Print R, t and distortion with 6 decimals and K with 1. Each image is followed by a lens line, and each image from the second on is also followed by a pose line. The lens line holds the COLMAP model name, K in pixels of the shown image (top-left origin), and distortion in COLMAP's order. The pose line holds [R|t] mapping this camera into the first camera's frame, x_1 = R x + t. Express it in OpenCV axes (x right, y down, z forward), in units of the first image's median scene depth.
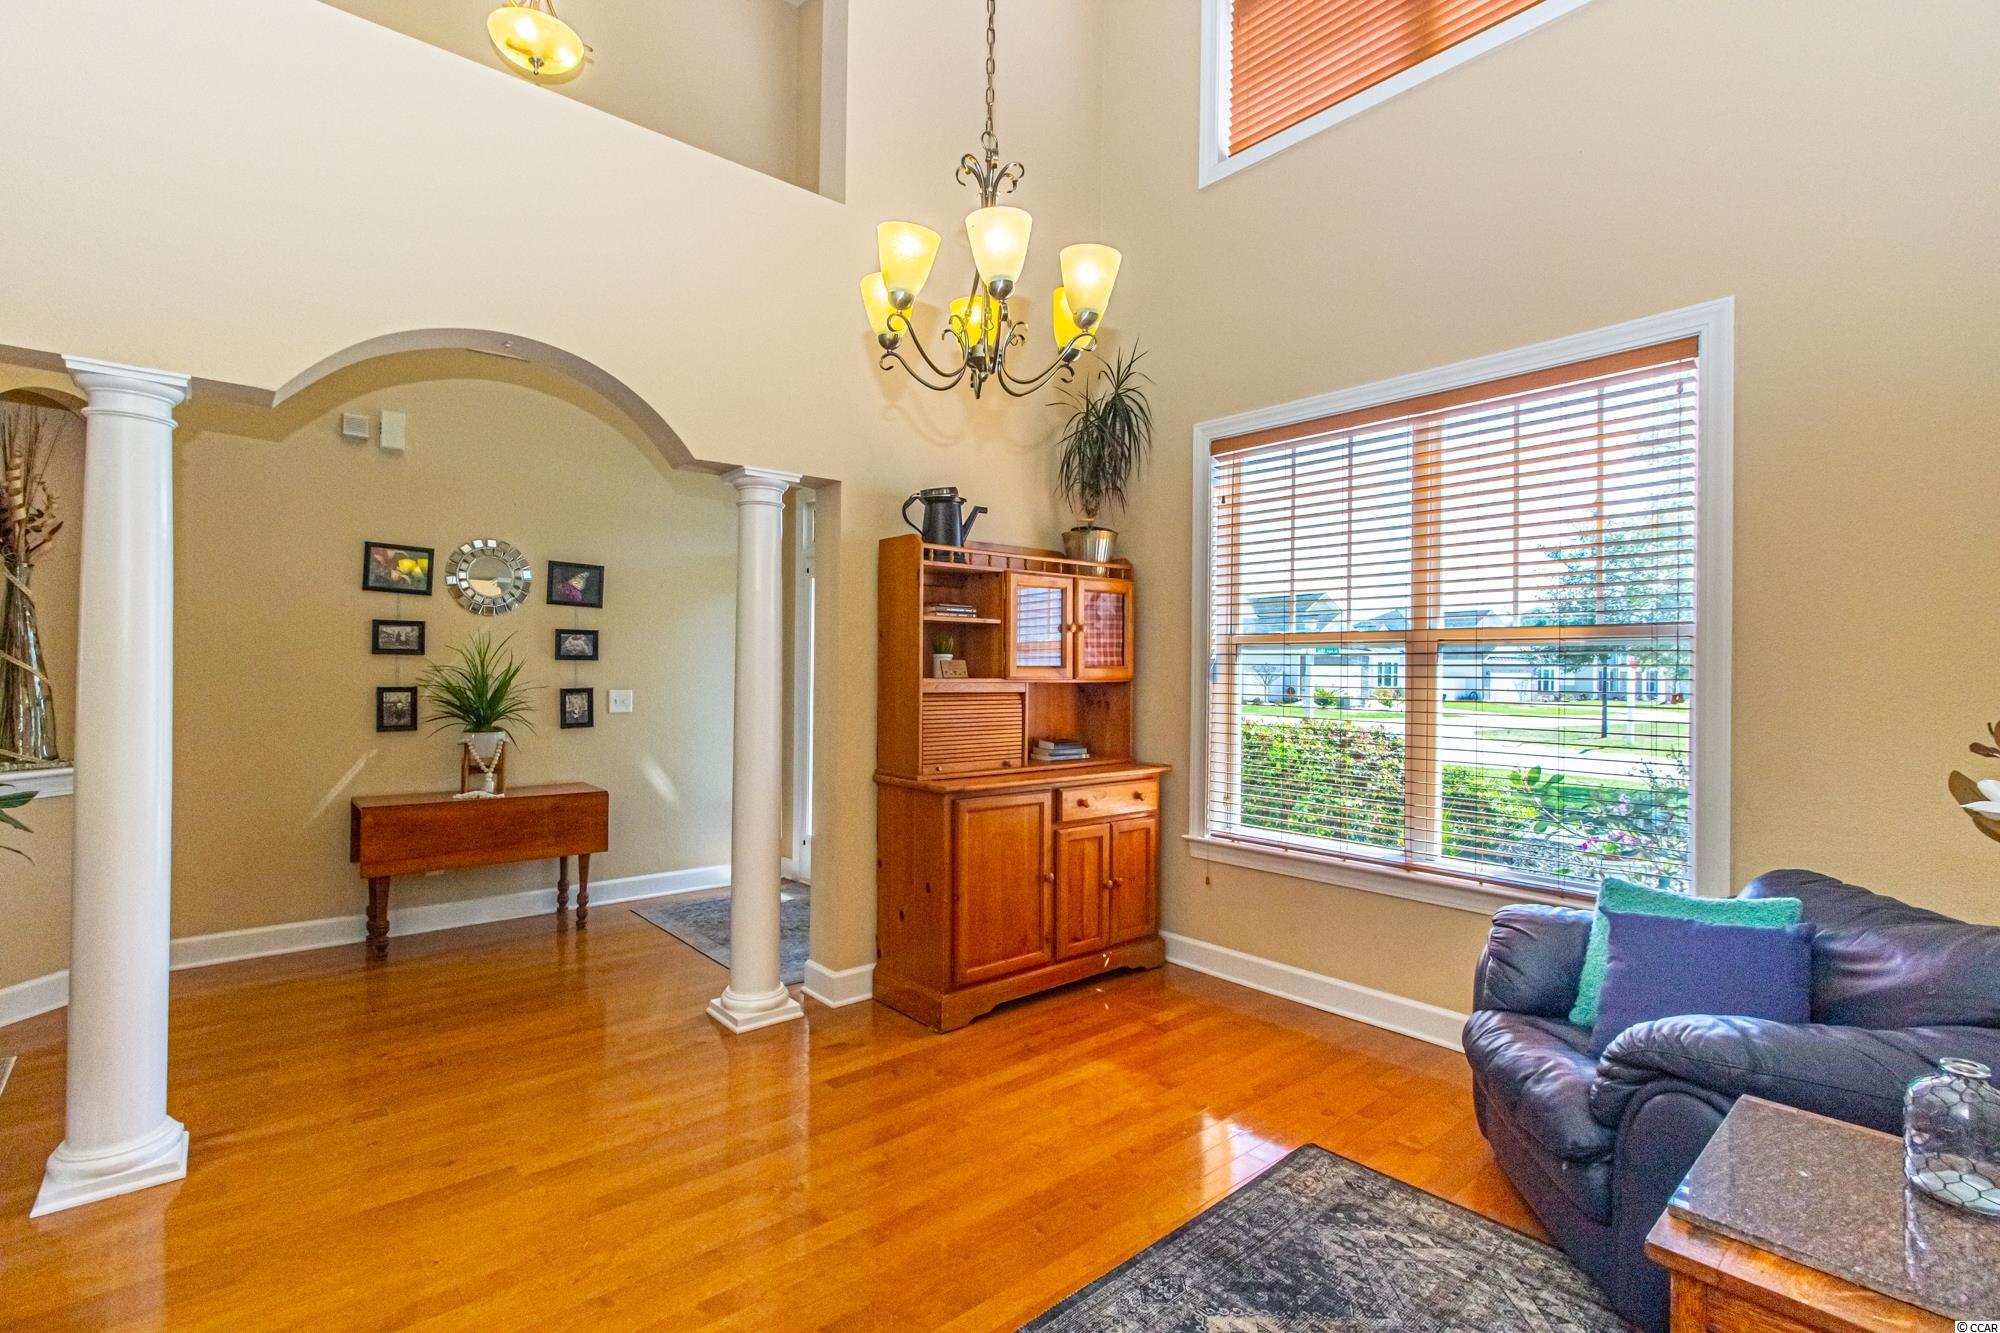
lens RADIAL K [[923.1, 0, 991.3], [0, 923.1, 660.5], [0, 0, 1]] dist [0.001608, 0.000499]
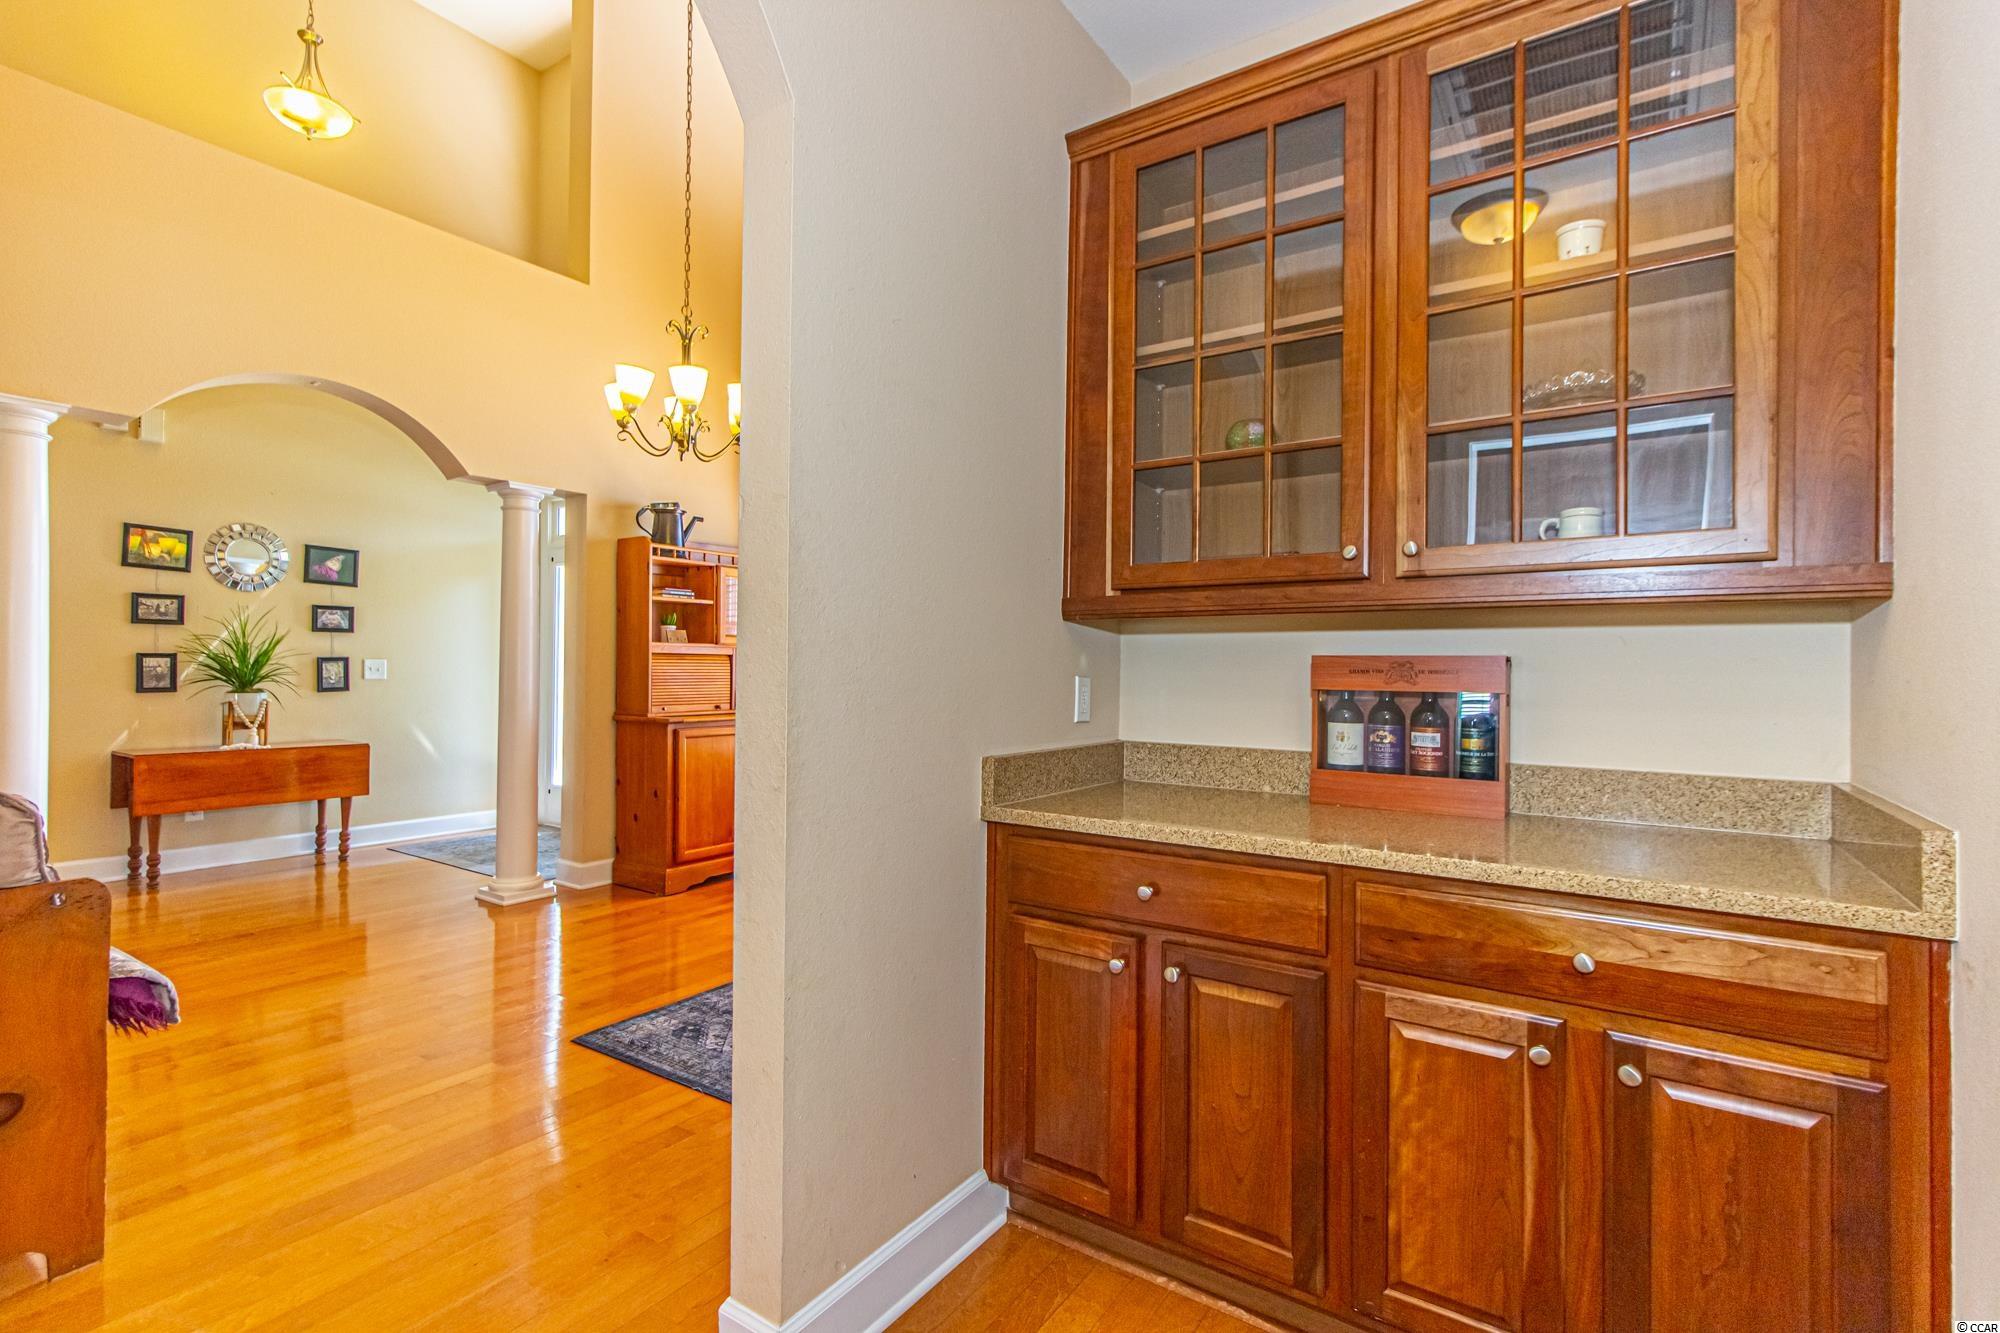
lens RADIAL K [[912.6, 0, 985.6], [0, 912.6, 658.4], [0, 0, 1]] dist [0.009606, -0.000644]
pose [[0.966482, 0.000458, 0.256734, 0.051304], [-0.001826, 0.999985, 0.005092, 0.032505], [-0.256728, -0.005390, 0.966469, -0.399836]]
